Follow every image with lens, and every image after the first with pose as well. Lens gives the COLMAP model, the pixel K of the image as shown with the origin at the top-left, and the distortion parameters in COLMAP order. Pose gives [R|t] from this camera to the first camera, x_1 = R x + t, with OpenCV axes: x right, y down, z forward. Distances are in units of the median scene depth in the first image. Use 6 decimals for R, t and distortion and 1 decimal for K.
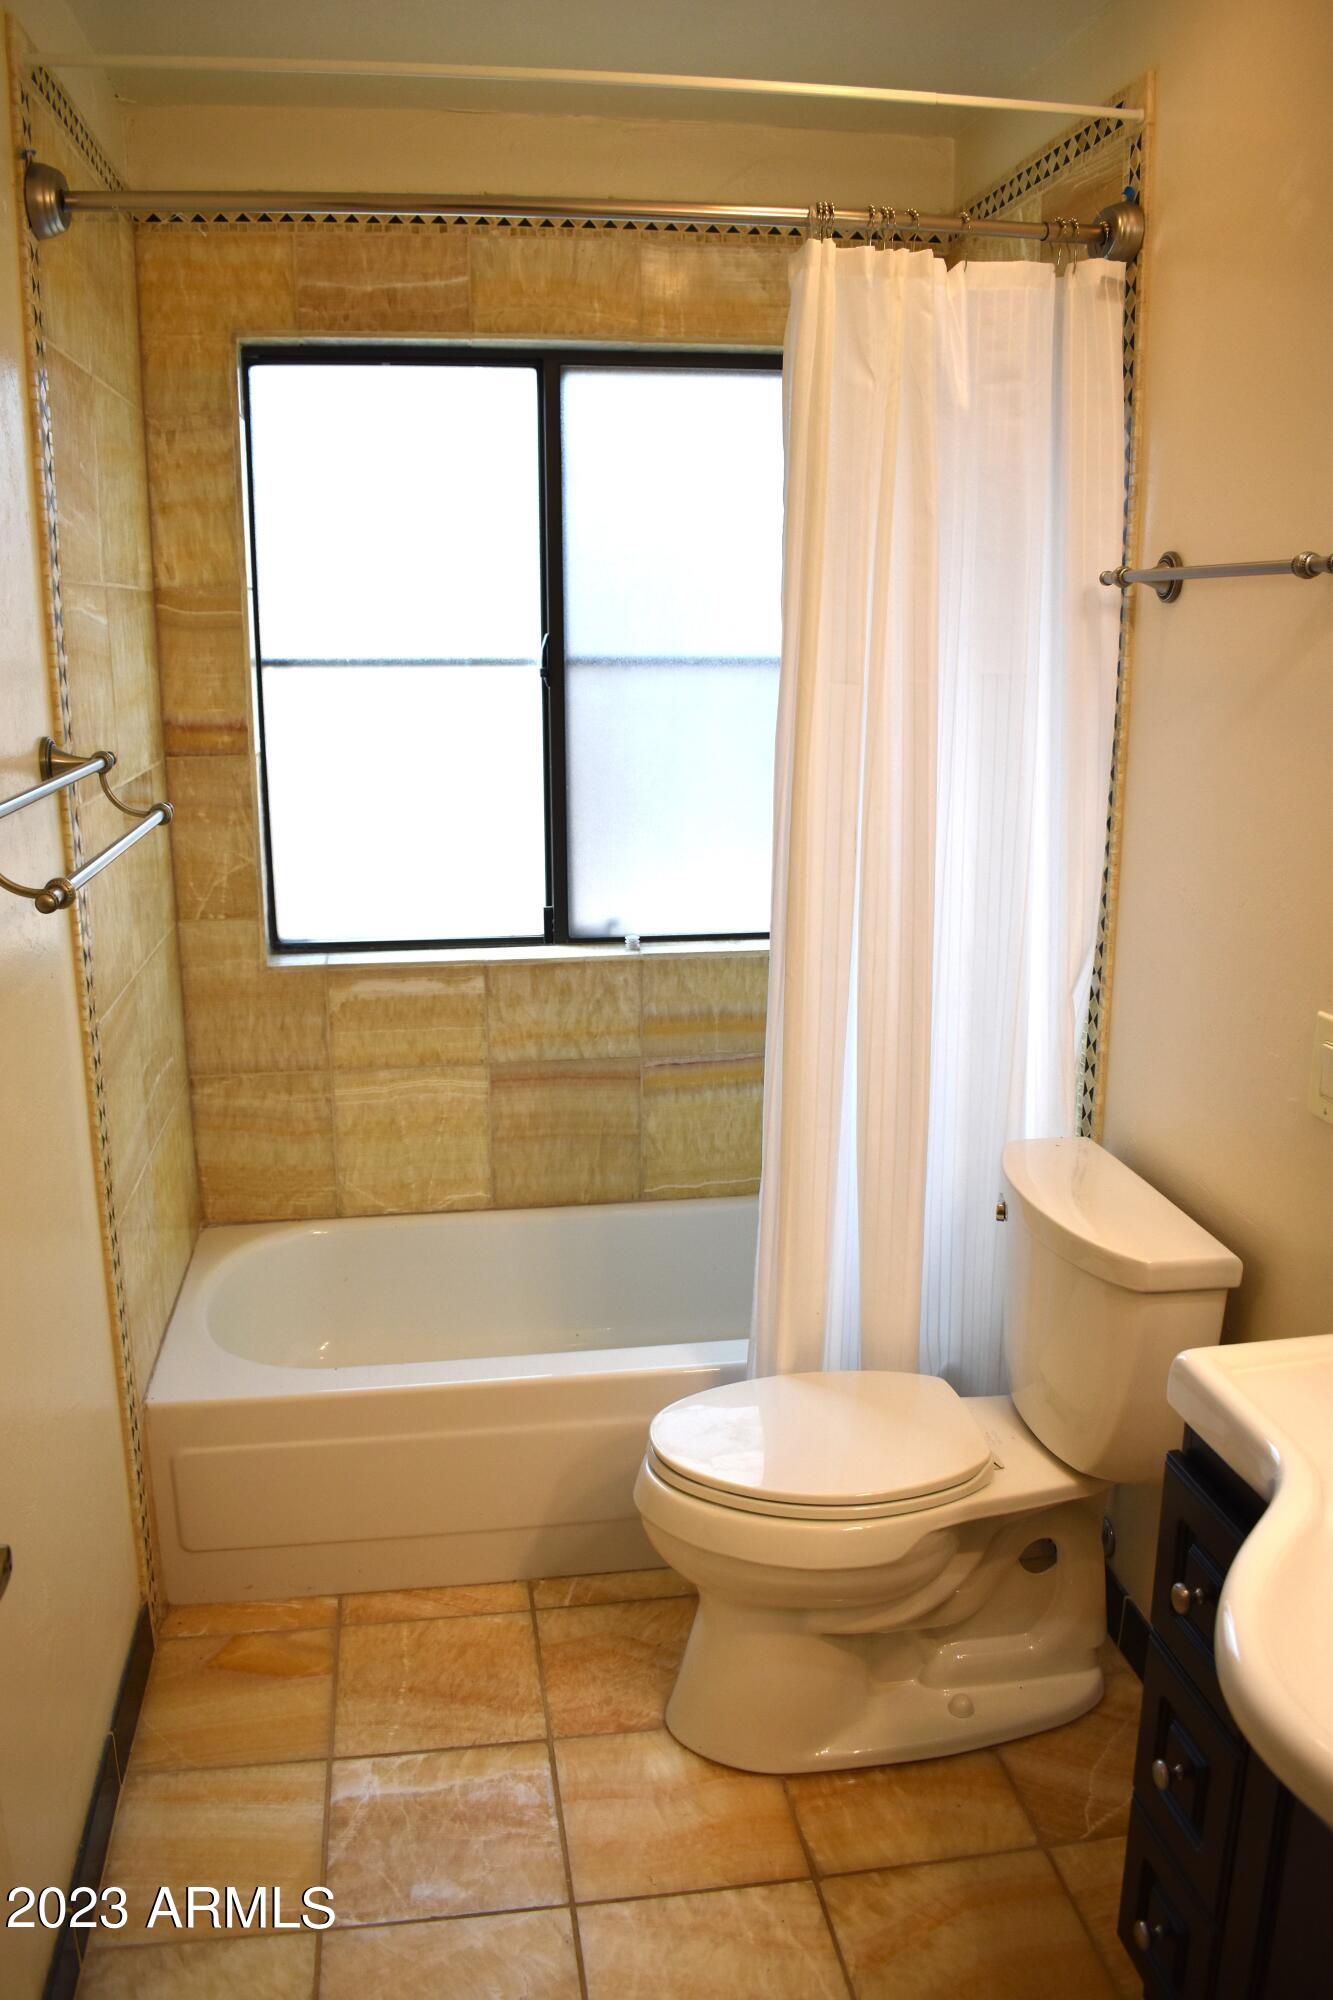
lens RADIAL K [[1537.2, 0, 671.7], [0, 1537.2, 1001.5], [0, 0, 1]] dist [-0.101668, 0.015404]
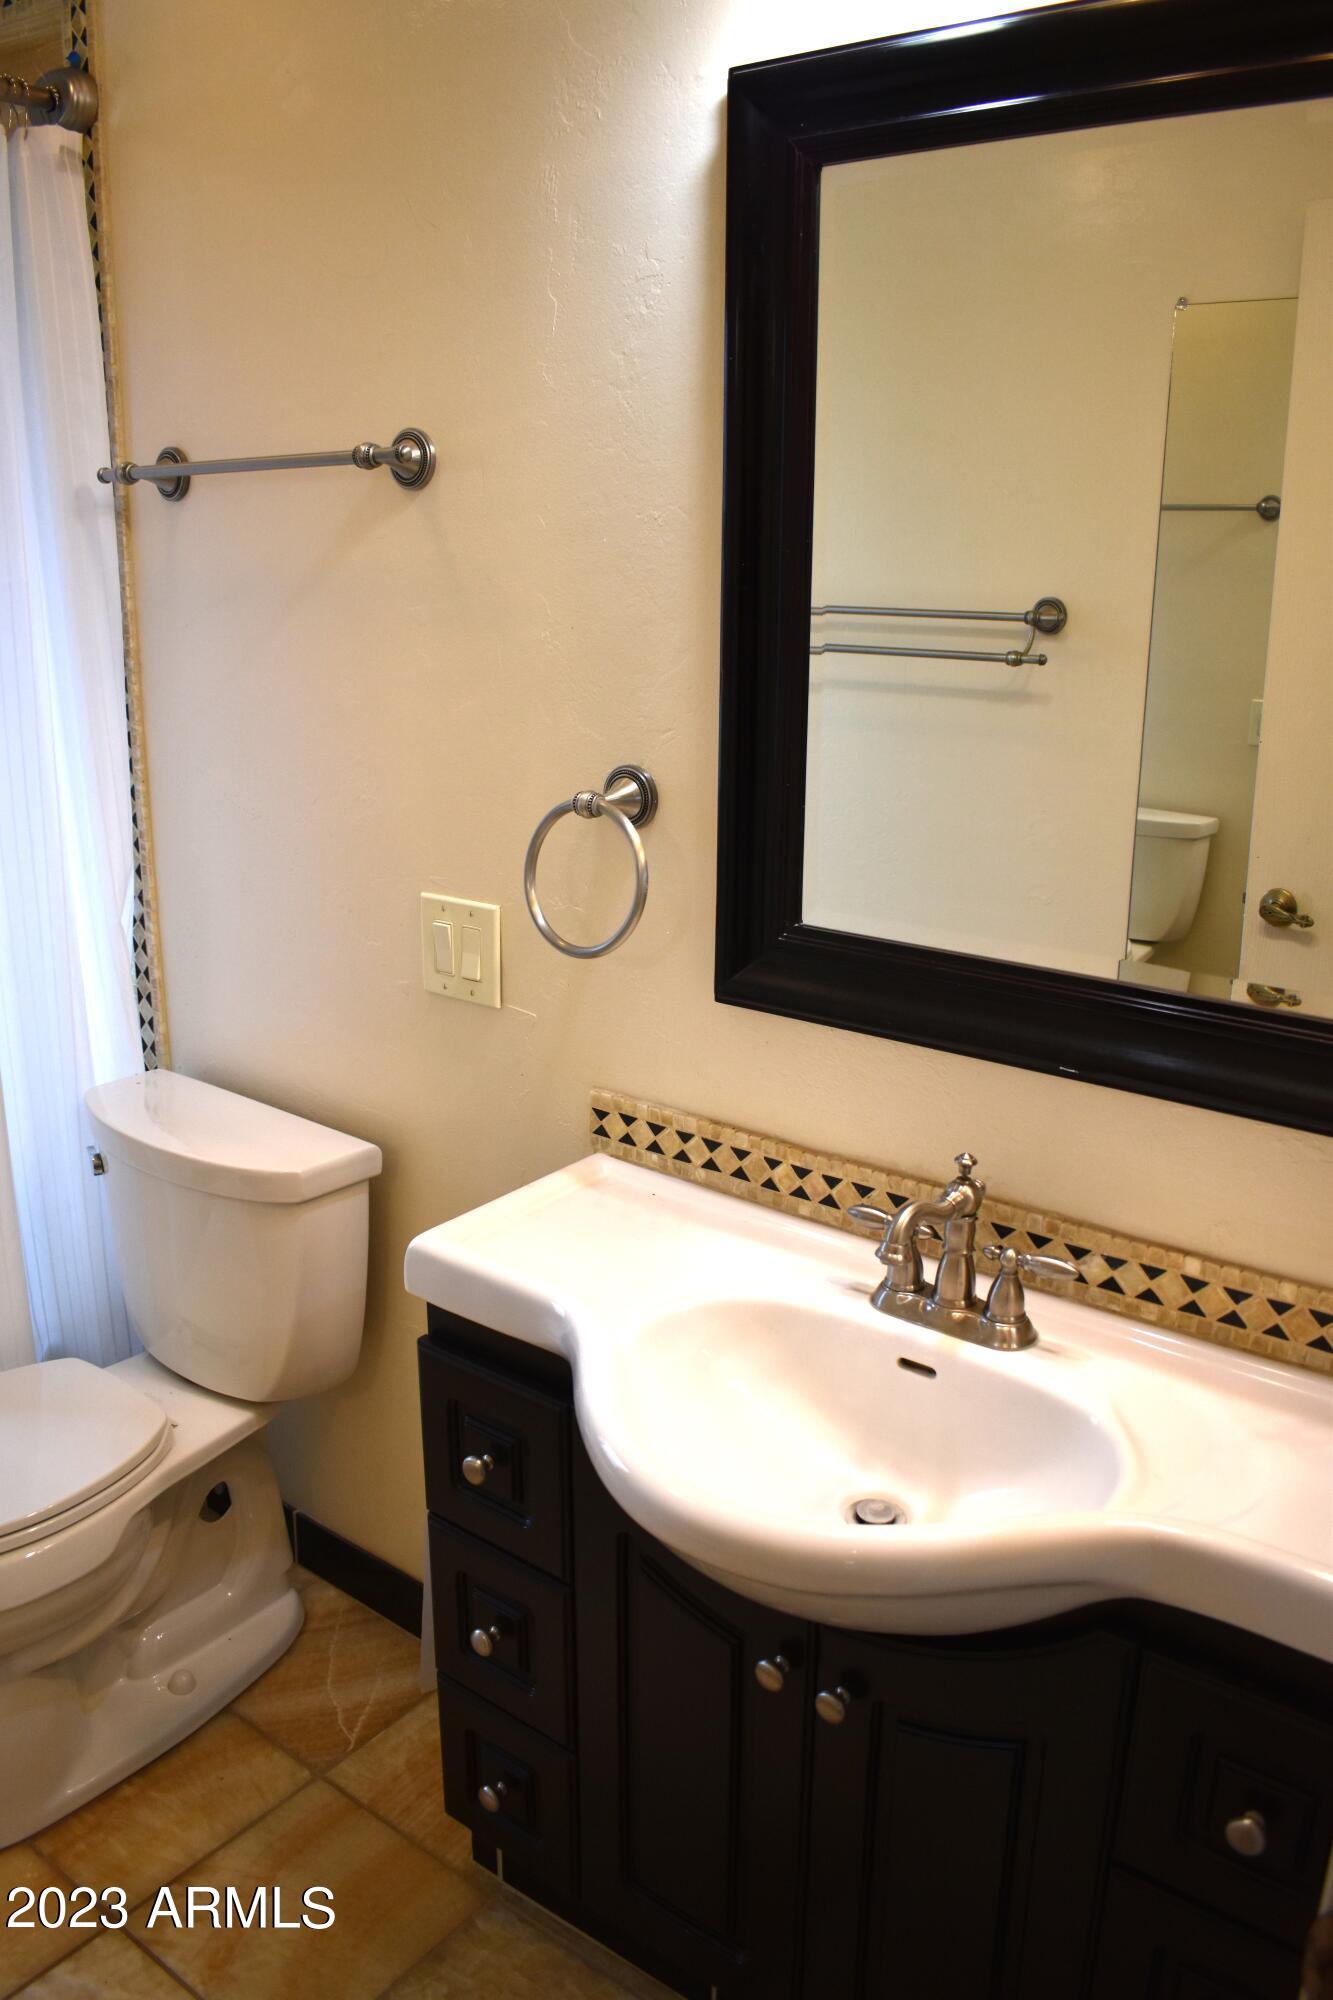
lens RADIAL K [[1537.2, 0, 670.2], [0, 1537.2, 1000.7], [0, 0, 1]] dist [-0.101668, 0.015404]
pose [[0.725443, -0.182909, 0.663534, -0.132228], [0.152550, 0.982794, 0.104133, -0.003702], [-0.671164, 0.025679, 0.740864, 0.088507]]
